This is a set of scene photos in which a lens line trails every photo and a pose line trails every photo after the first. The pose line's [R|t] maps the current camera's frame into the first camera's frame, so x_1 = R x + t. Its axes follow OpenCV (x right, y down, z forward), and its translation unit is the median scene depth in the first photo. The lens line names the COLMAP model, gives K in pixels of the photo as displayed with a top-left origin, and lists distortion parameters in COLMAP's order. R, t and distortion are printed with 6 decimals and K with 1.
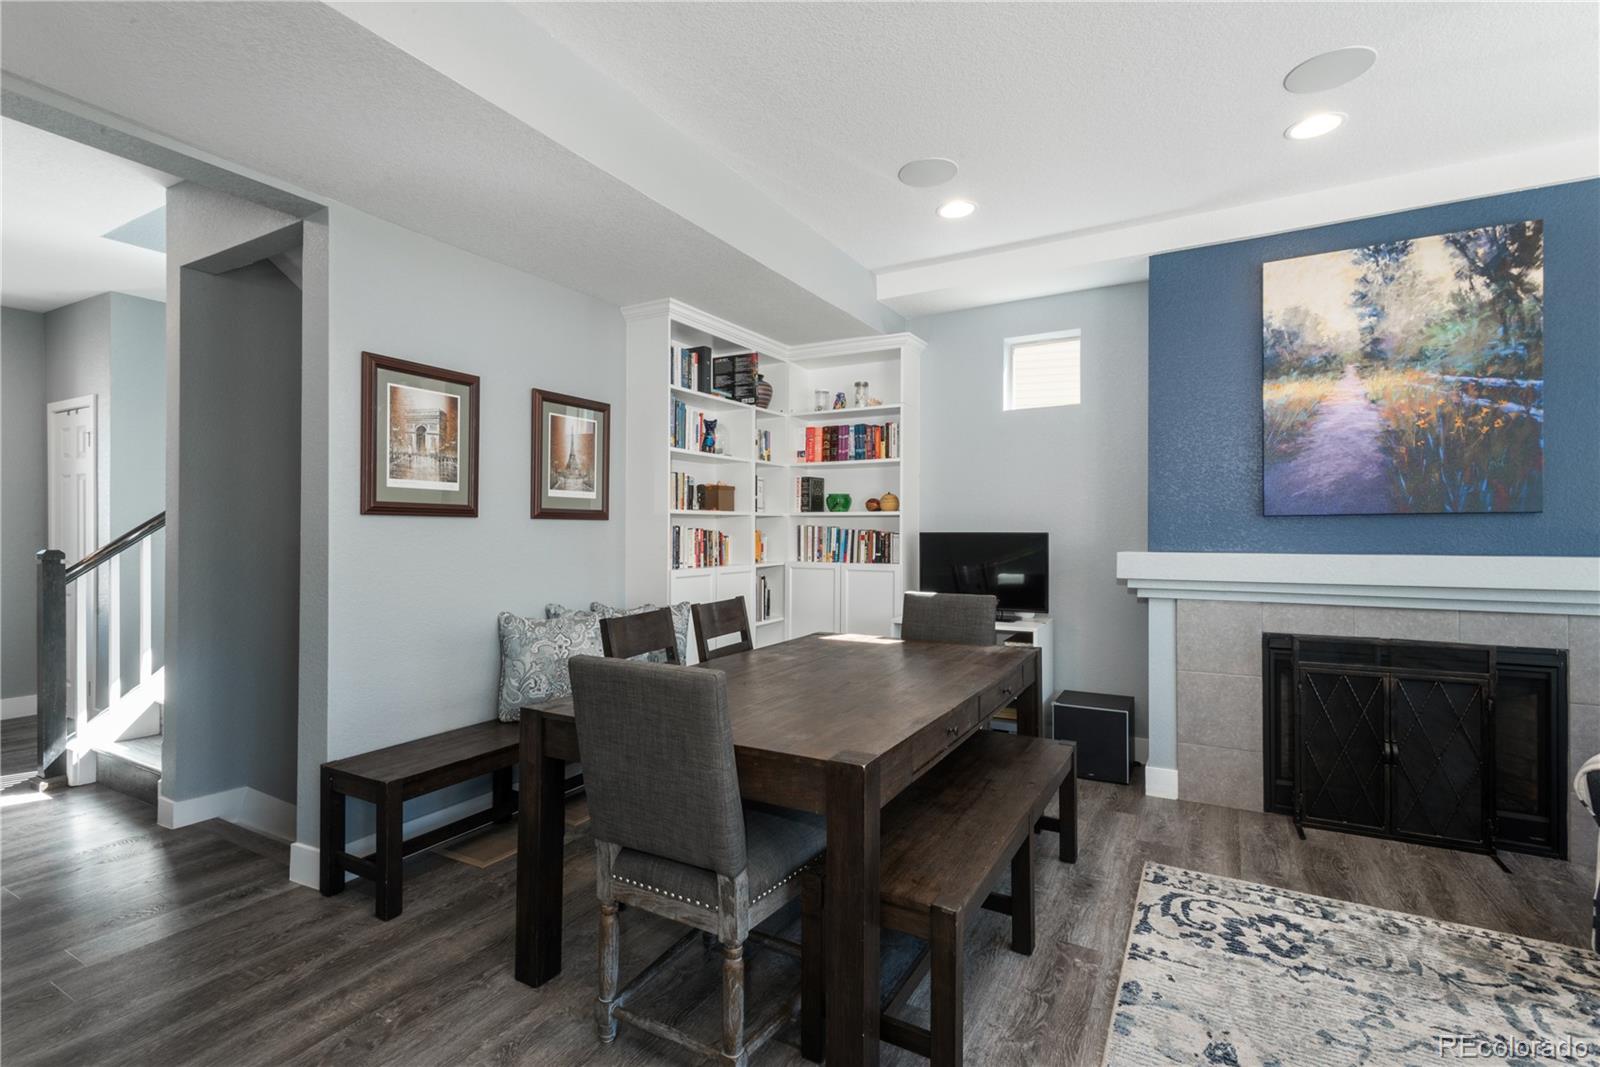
lens RADIAL K [[745.5, 0, 791.3], [0, 745.5, 533.9], [0, 0, 1]] dist [0.019989, -0.005886]
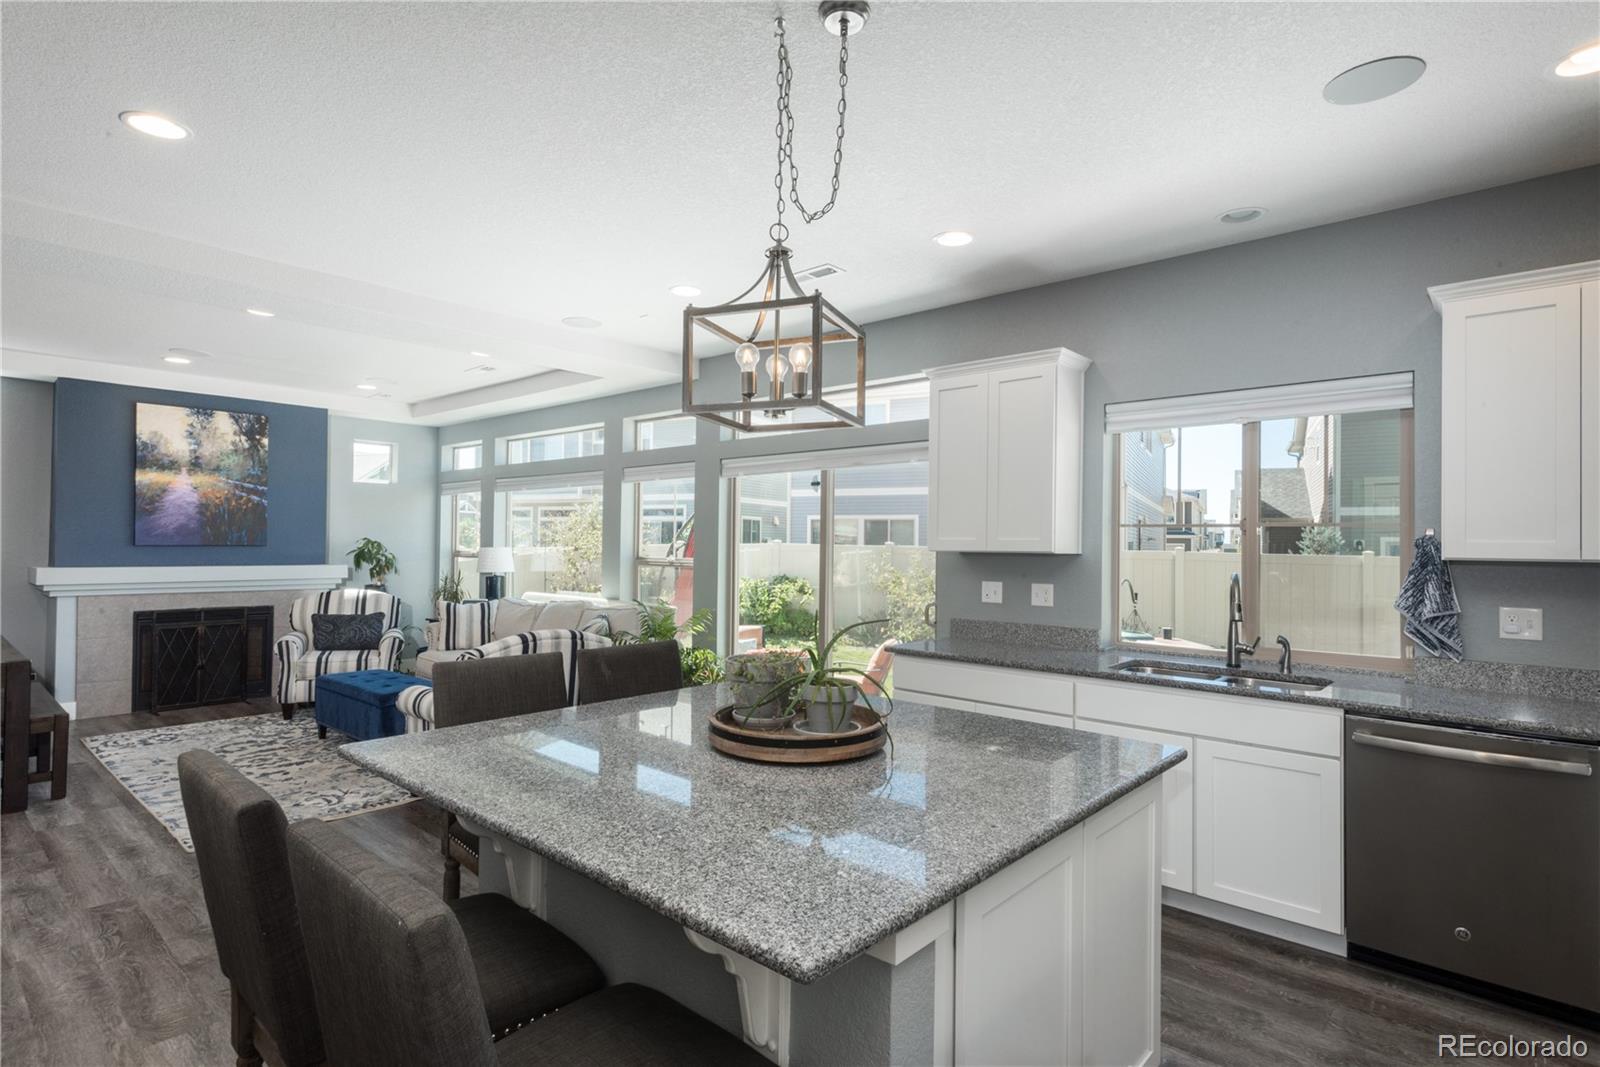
lens RADIAL K [[815.1, 0, 789.4], [0, 815.1, 534.2], [0, 0, 1]] dist [0.021708, -0.012864]
pose [[0.216143, 0.014841, 0.976249, -0.974202], [-0.010705, 0.999860, -0.012830, -0.044699], [-0.976303, -0.007678, 0.216272, -0.969080]]
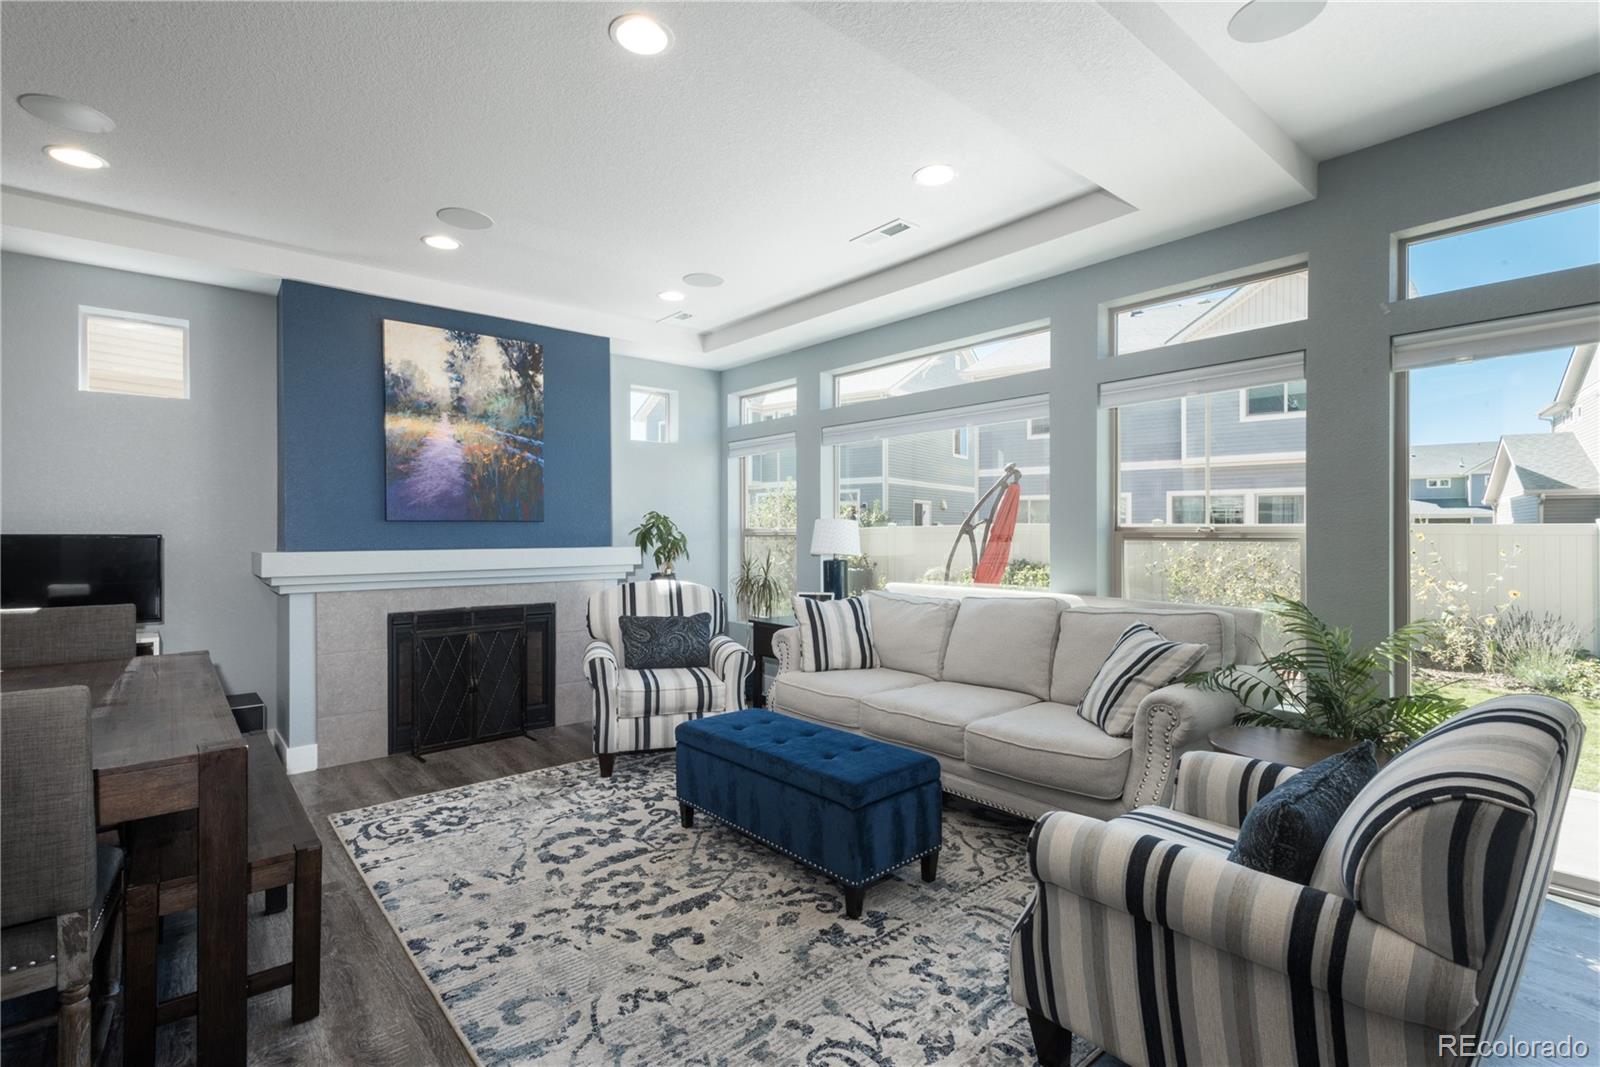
lens RADIAL K [[745.5, 0, 791.3], [0, 745.5, 533.9], [0, 0, 1]] dist [0.019989, -0.005886]
pose [[0.344089, -0.002426, 0.938934, -0.332646], [0.003097, 0.999994, 0.001449, -0.001593], [-0.938932, 0.002409, 0.344094, -0.071333]]
